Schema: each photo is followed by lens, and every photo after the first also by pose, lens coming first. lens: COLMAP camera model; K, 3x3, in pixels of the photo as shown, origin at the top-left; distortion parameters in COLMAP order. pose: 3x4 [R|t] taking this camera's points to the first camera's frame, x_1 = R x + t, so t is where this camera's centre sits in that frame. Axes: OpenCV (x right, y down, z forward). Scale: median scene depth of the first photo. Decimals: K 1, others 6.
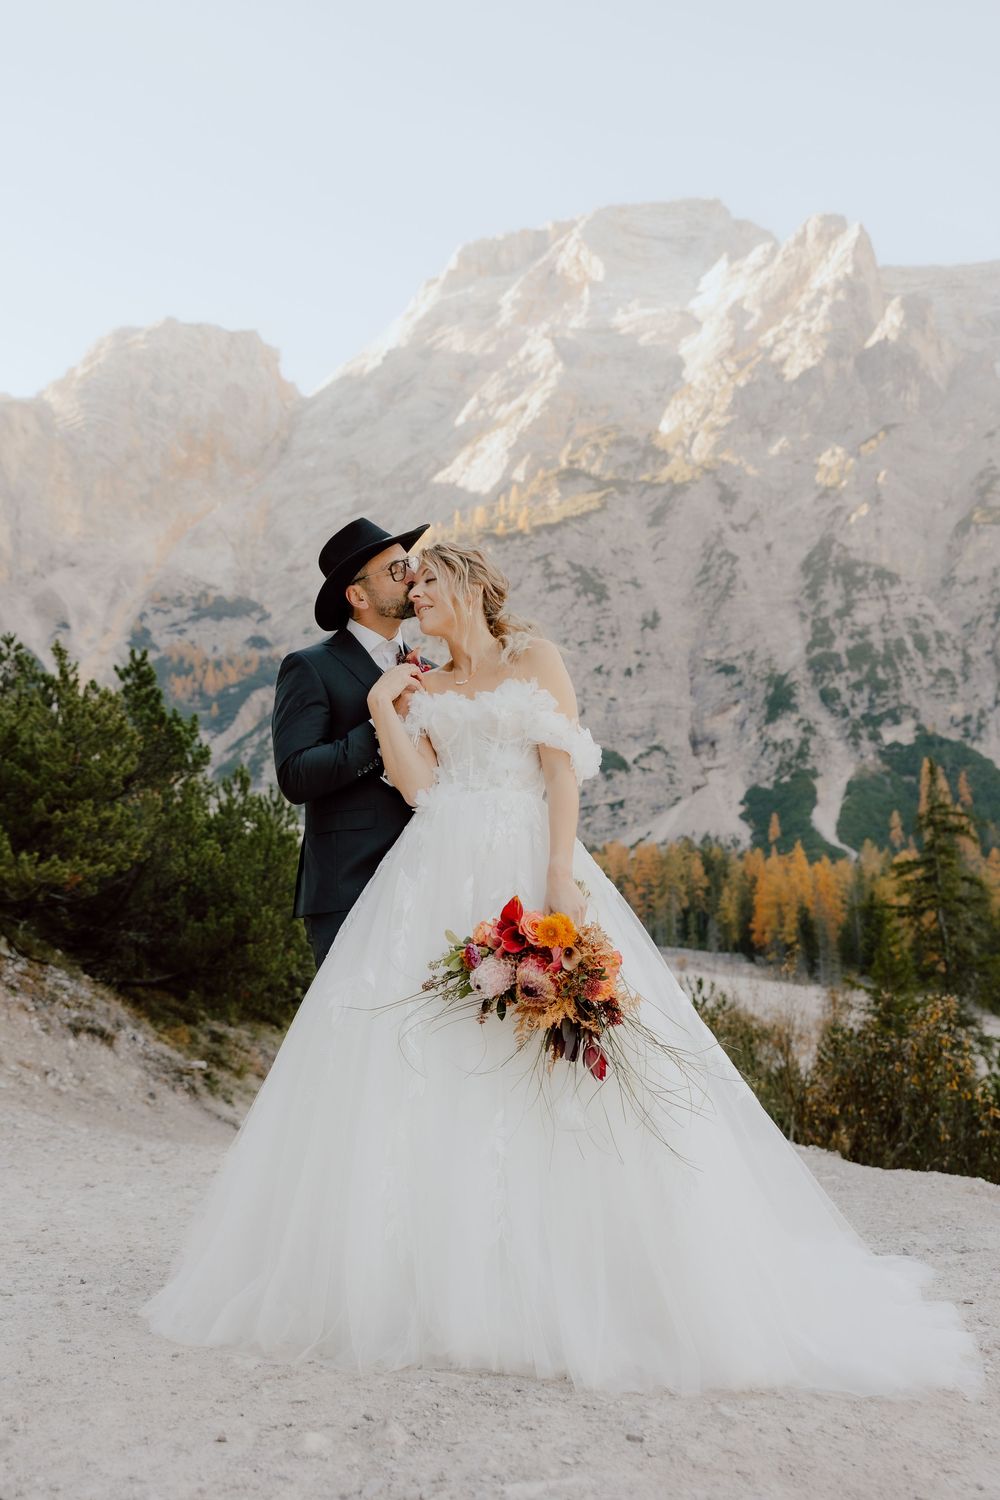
lens RADIAL K [[1388.2, 0, 475.1], [0, 1388.2, 735.2], [0, 0, 1]] dist [0.000905, 0.006113]
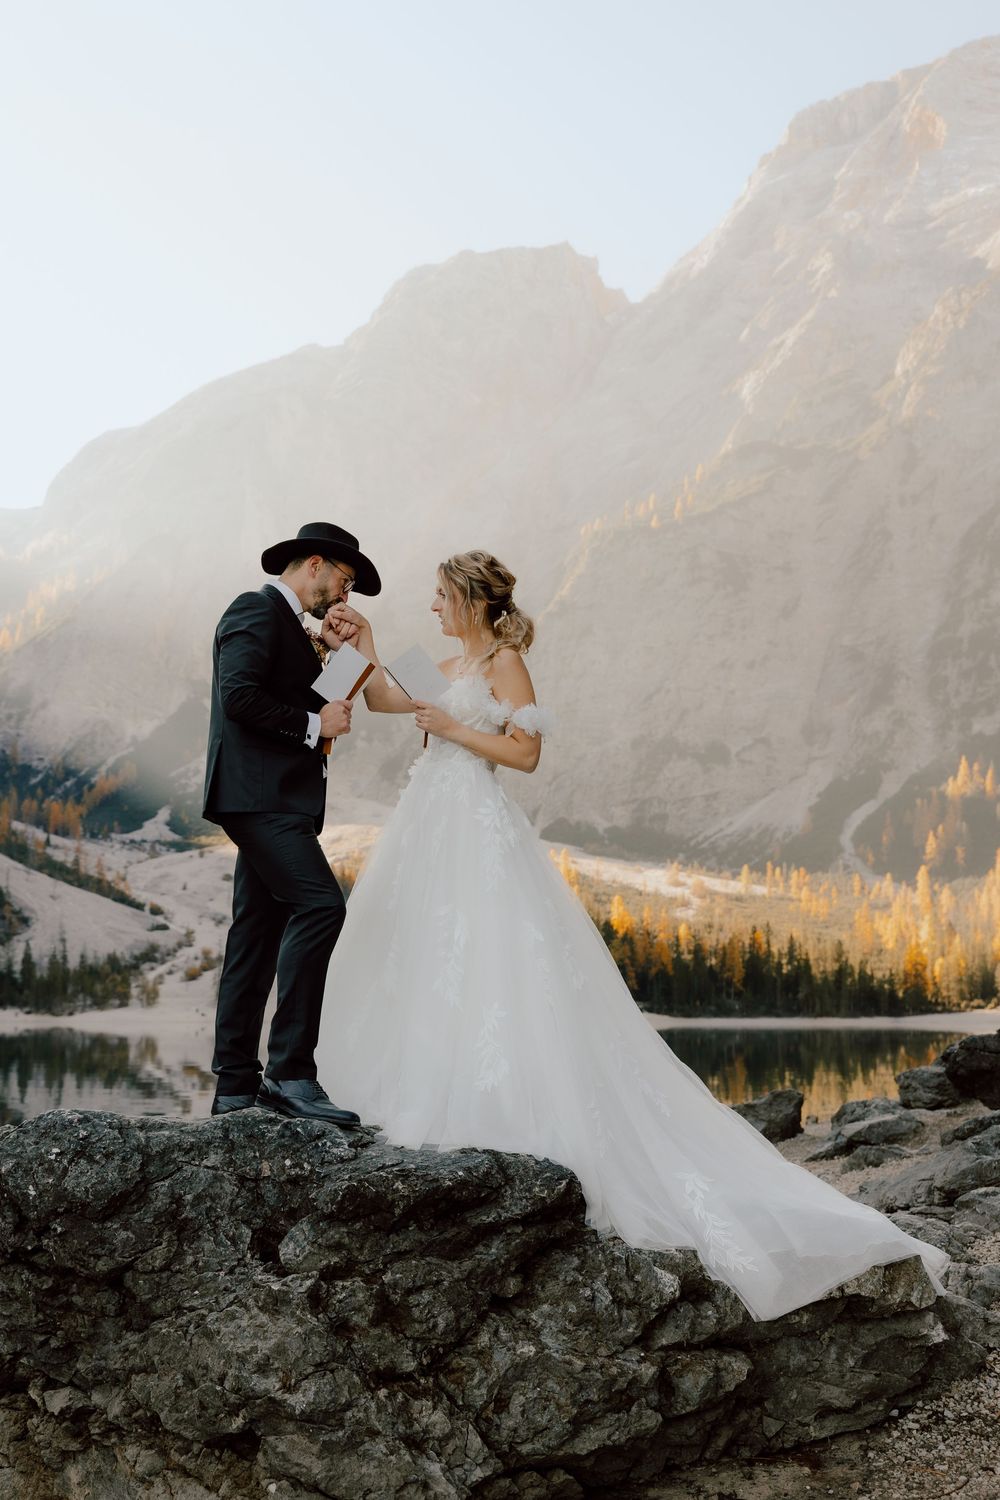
lens RADIAL K [[1776.4, 0, 459.0], [0, 1776.4, 777.1], [0, 0, 1]] dist [-0.002843, 0.018269]
pose [[0.942829, -0.012048, -0.333058, 0.339137], [0.040133, 0.996178, 0.077575, -0.071996], [0.330851, -0.086507, 0.939710, -0.328216]]
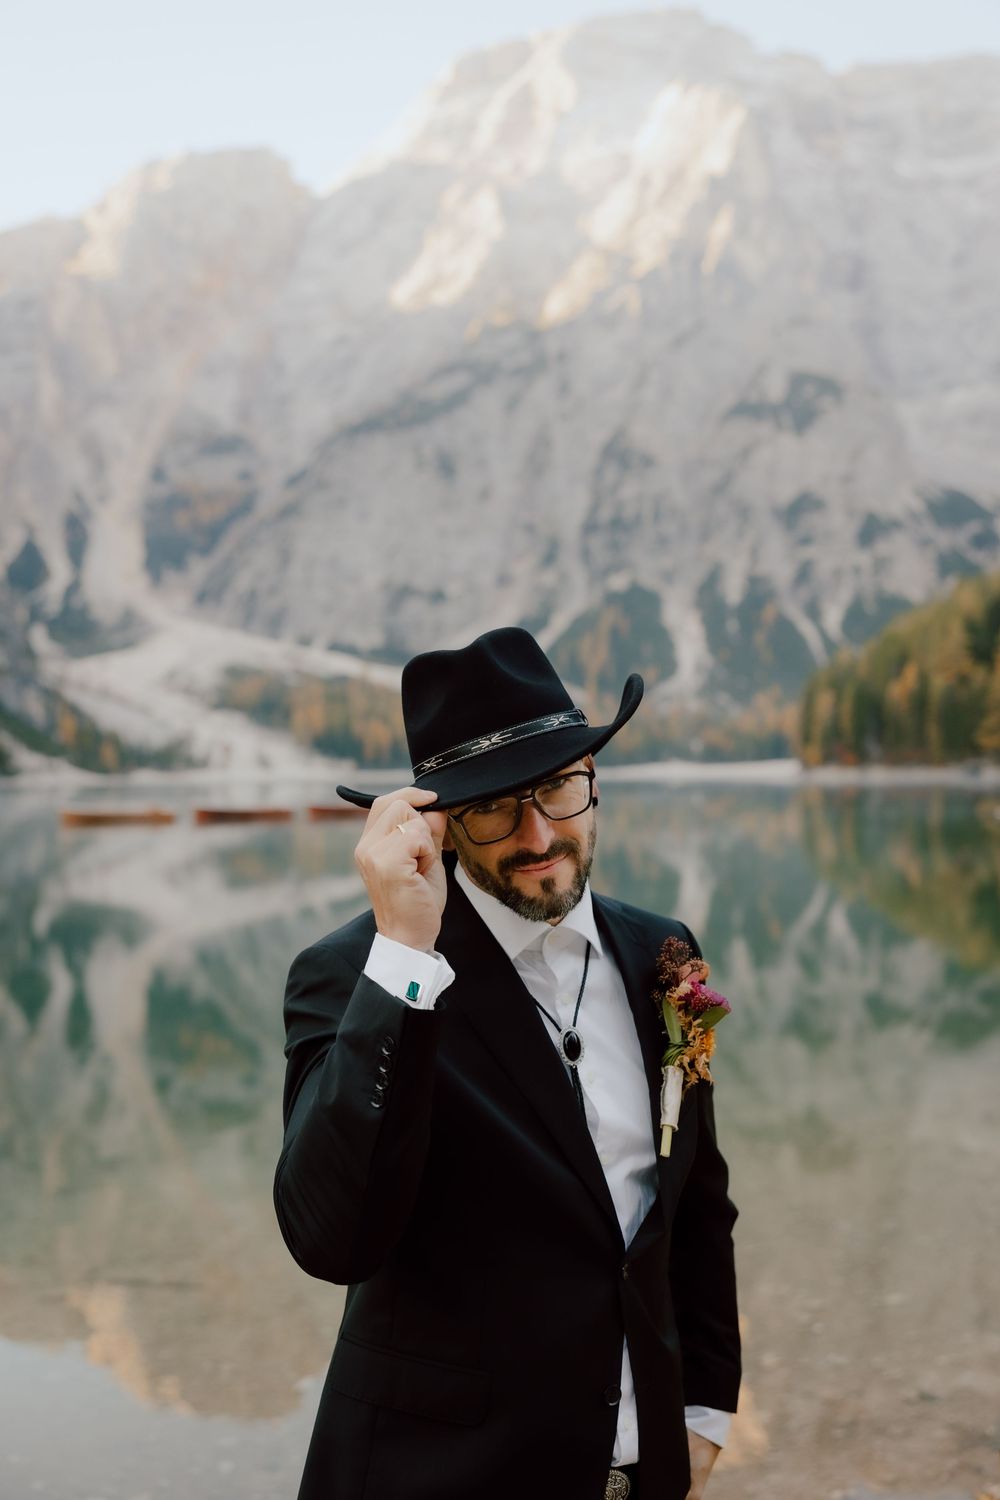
lens RADIAL K [[1636.5, 0, 500.0], [0, 1636.5, 750.0], [0, 0, 1]] dist [0.011645, -0.010627]
pose [[0.997031, 0.019159, -0.074574, 0.283784], [-0.003966, 0.980041, 0.198758, -0.164201], [0.076894, -0.197872, 0.977207, -0.772660]]
